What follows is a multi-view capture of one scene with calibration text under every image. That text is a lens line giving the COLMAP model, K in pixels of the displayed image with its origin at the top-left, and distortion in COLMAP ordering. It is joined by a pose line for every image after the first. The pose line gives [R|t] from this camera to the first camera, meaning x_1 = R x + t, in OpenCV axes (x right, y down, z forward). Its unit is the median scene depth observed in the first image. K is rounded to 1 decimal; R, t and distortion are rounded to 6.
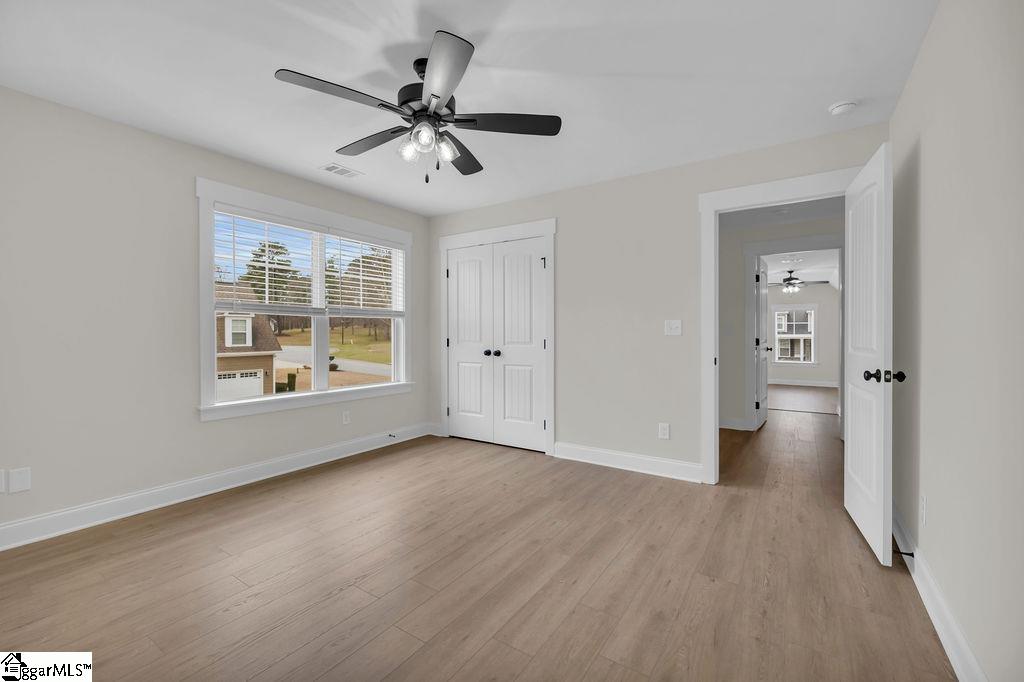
lens RADIAL K [[426.3, 0, 508.9], [0, 426.3, 337.8], [0, 0, 1]] dist [-0.018522, -0.000010]
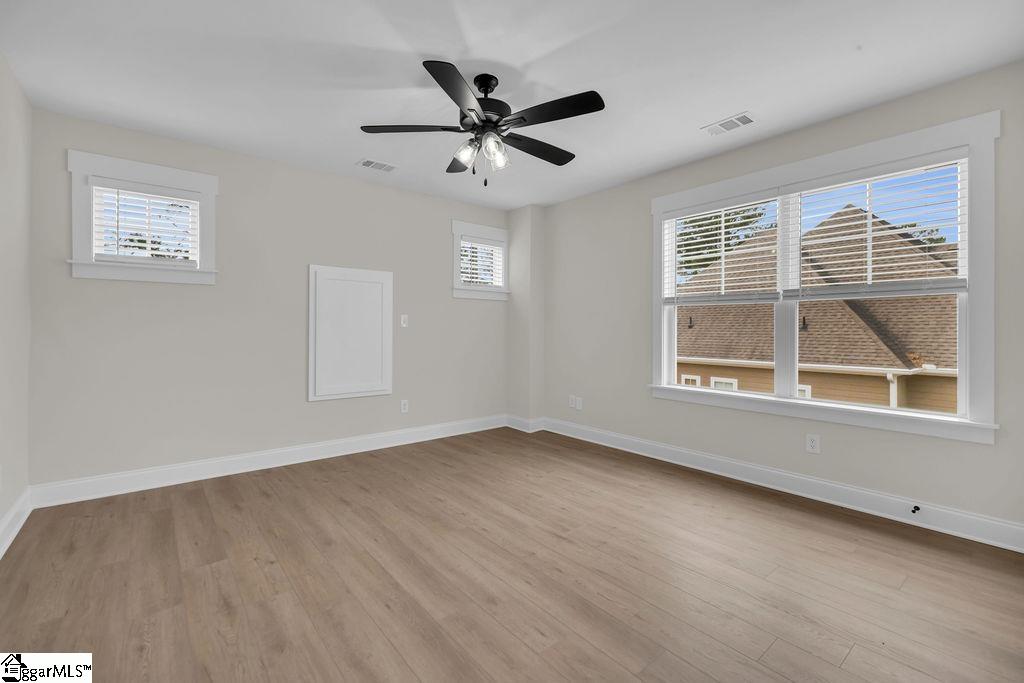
lens RADIAL K [[438.8, 0, 511.8], [0, 438.8, 335.0], [0, 0, 1]] dist [0.002085, 0.000066]
pose [[-0.283026, 0.016599, -0.958969, 0.772812], [-0.007237, 0.999785, 0.019442, -0.004738], [0.959085, 0.012442, -0.282845, 1.220911]]
